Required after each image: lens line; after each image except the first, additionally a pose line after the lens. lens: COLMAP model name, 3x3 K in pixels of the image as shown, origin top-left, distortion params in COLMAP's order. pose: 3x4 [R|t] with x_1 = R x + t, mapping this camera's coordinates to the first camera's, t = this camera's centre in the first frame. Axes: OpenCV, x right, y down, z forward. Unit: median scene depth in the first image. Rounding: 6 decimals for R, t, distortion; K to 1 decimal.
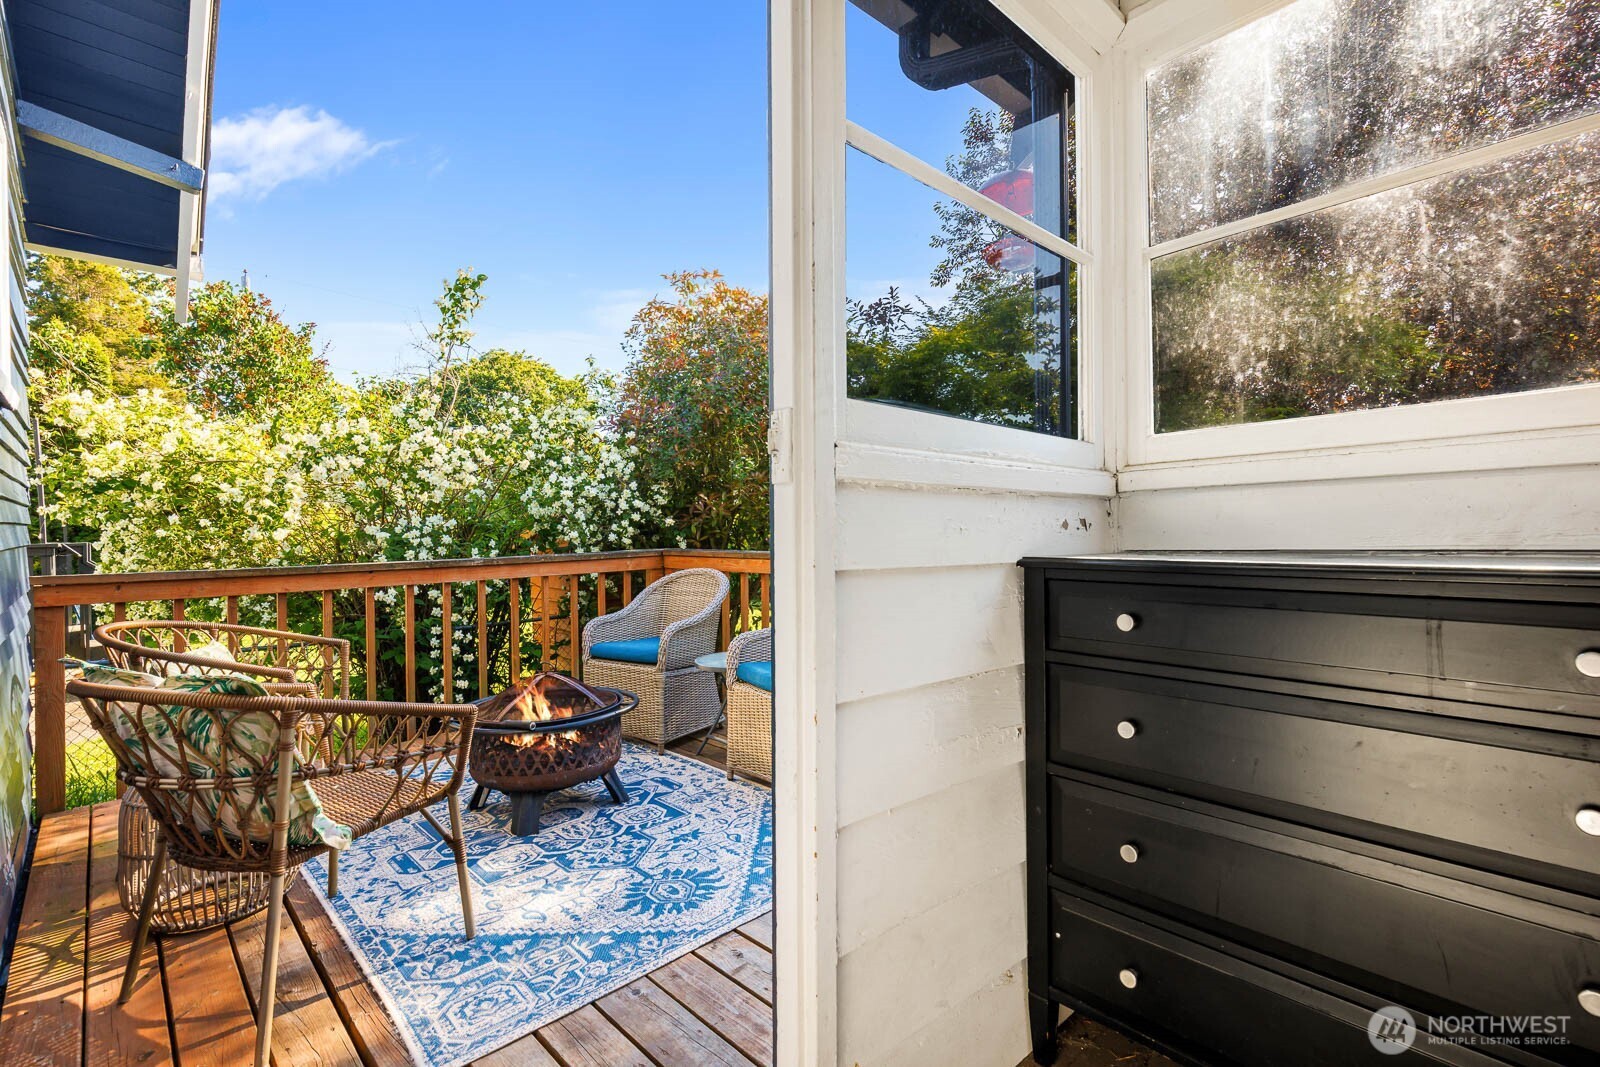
lens RADIAL K [[725.0, 0, 800.0], [0, 725.0, 533.5], [0, 0, 1]] dist [-0.000247, 0.000578]
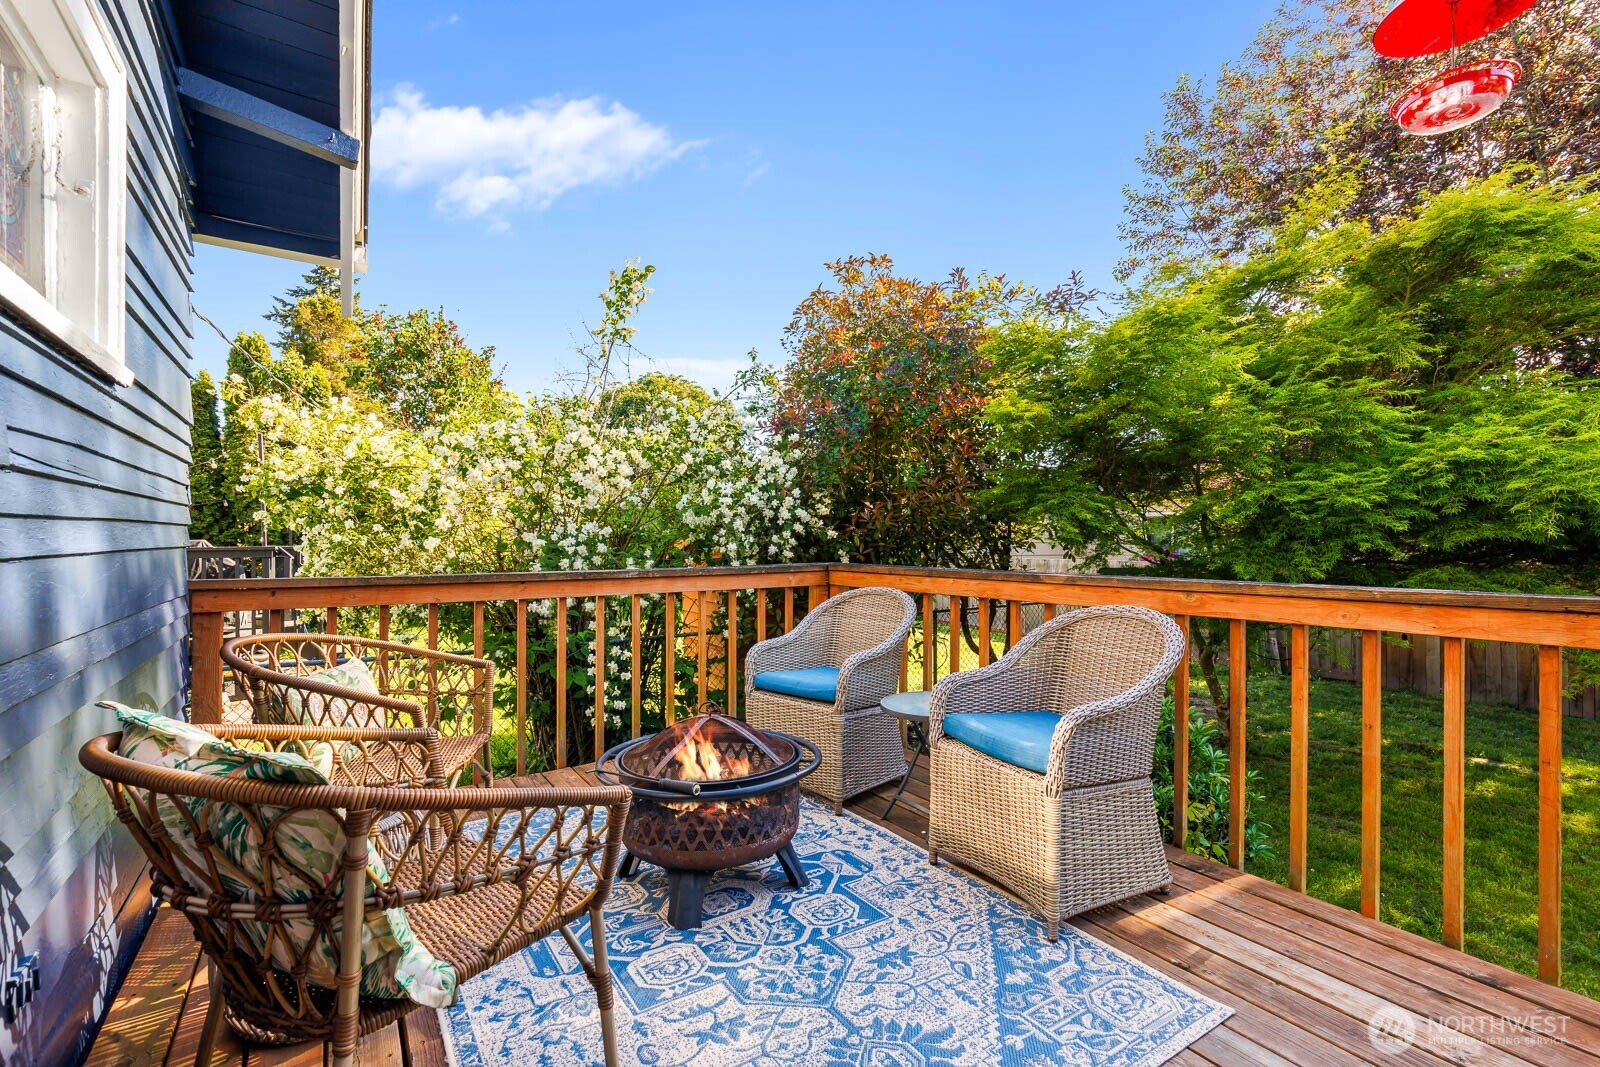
lens RADIAL K [[723.6, 0, 796.0], [0, 723.6, 549.1], [0, 0, 1]] dist [0.000093, -0.000326]
pose [[0.980827, 0.017551, -0.194087, -0.081387], [-0.017242, 0.999846, 0.003277, 0.001963], [0.194115, 0.000133, 0.980979, 0.178919]]
